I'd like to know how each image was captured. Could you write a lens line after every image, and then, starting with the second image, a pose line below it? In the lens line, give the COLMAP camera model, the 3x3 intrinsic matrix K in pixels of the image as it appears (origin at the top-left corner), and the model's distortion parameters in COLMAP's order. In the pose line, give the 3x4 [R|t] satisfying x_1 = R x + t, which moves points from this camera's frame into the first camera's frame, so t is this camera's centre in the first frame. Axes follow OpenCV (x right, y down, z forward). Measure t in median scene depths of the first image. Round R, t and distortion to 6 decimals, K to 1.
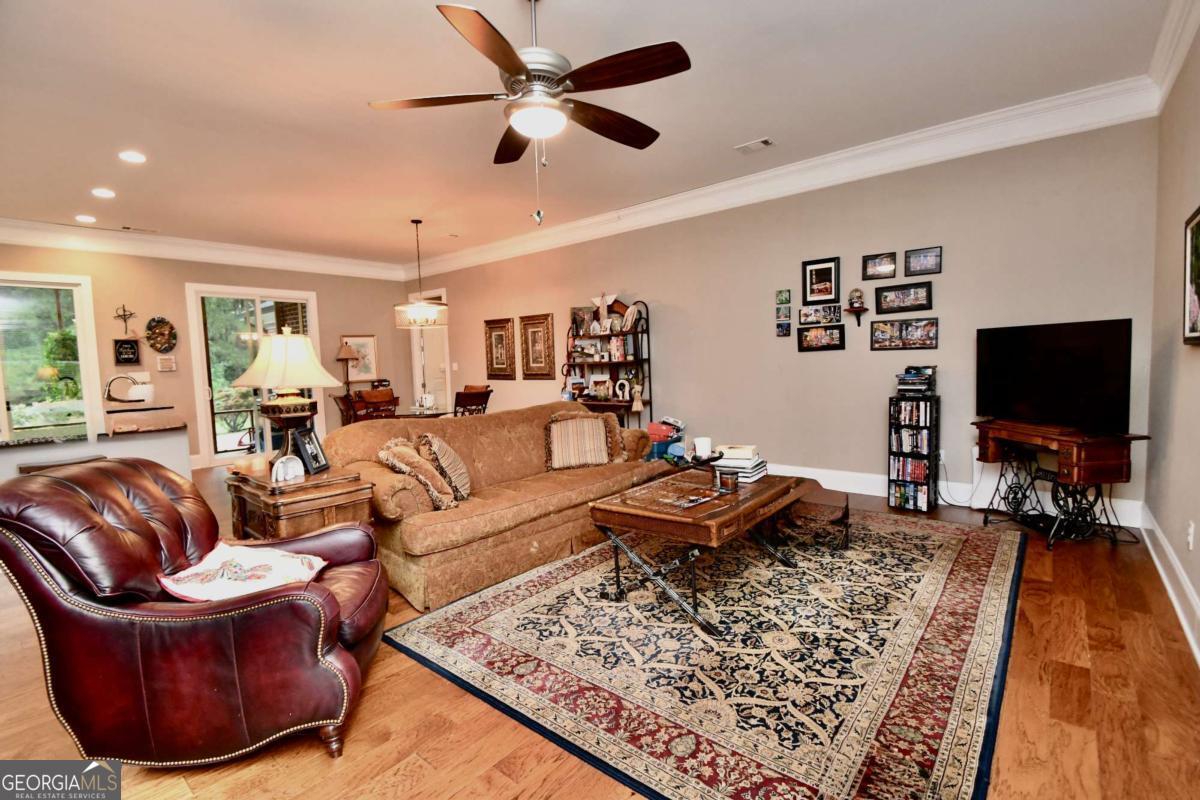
lens RADIAL K [[543.0, 0, 604.8], [0, 543.0, 397.3], [0, 0, 1]] dist [0.001052, -0.009394]
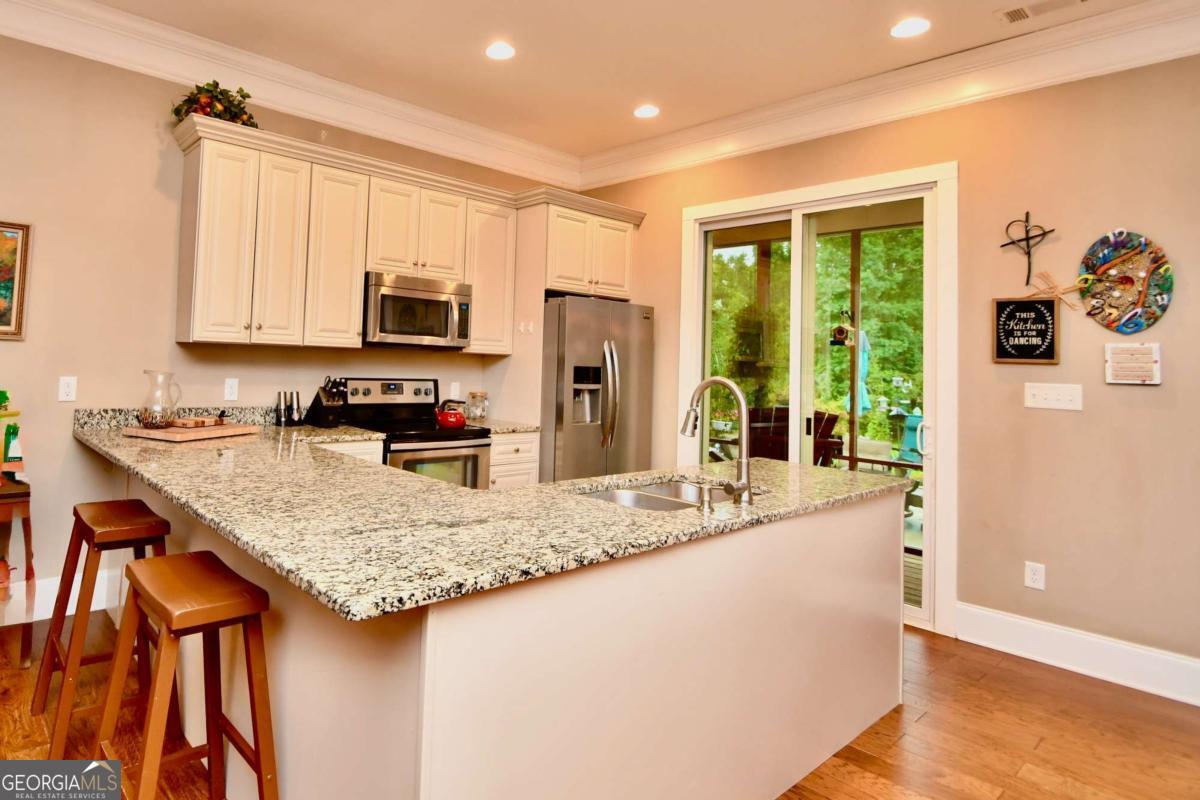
lens RADIAL K [[660.8, 0, 456.4], [0, 660.8, 325.8], [0, 0, 1]] dist [0.004085, -0.013012]
pose [[-0.213069, -0.026789, -0.976670, -0.432305], [-0.103061, 0.994663, -0.004799, -0.055509], [0.971586, 0.099634, -0.214693, 0.934000]]
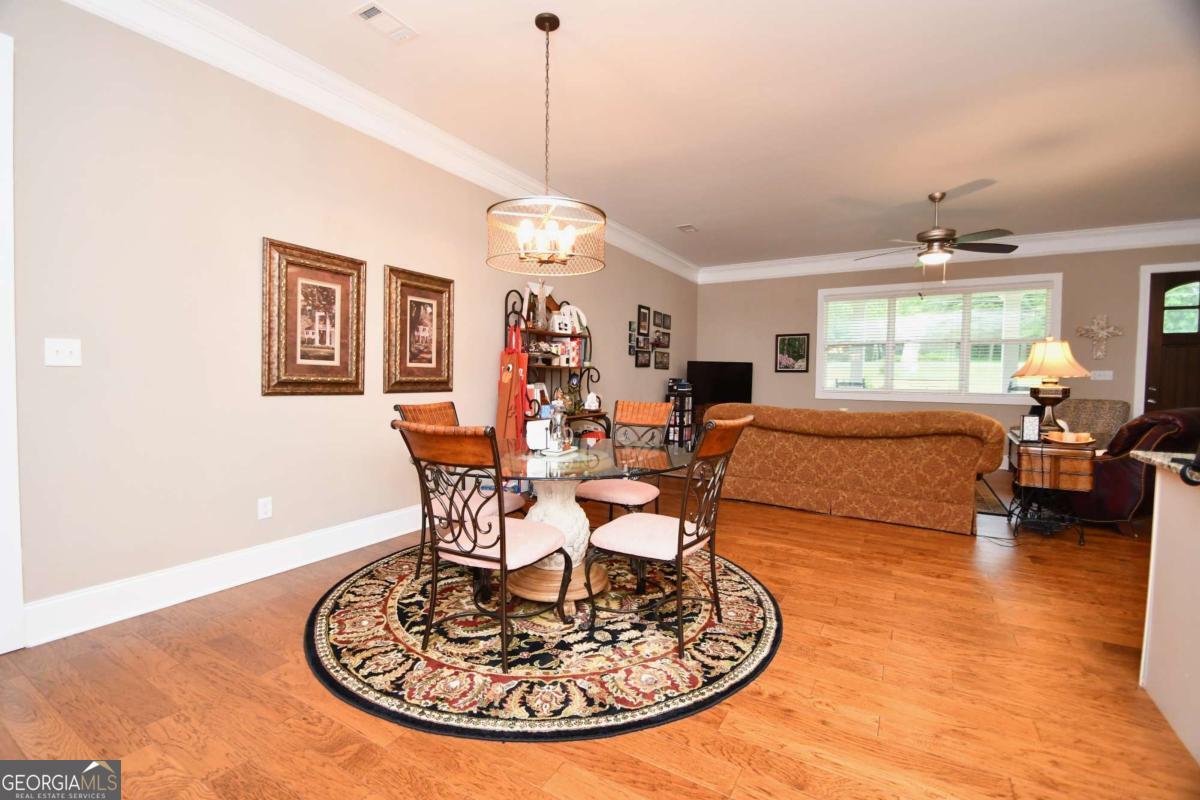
lens RADIAL K [[532.6, 0, 584.4], [0, 532.6, 400.8], [0, 0, 1]] dist [0.000269, -0.008158]
pose [[-0.147345, -0.013428, 0.988994, -1.015536], [0.063331, 0.997728, 0.022982, -0.037929], [-0.987056, 0.066020, -0.146160, 1.369535]]
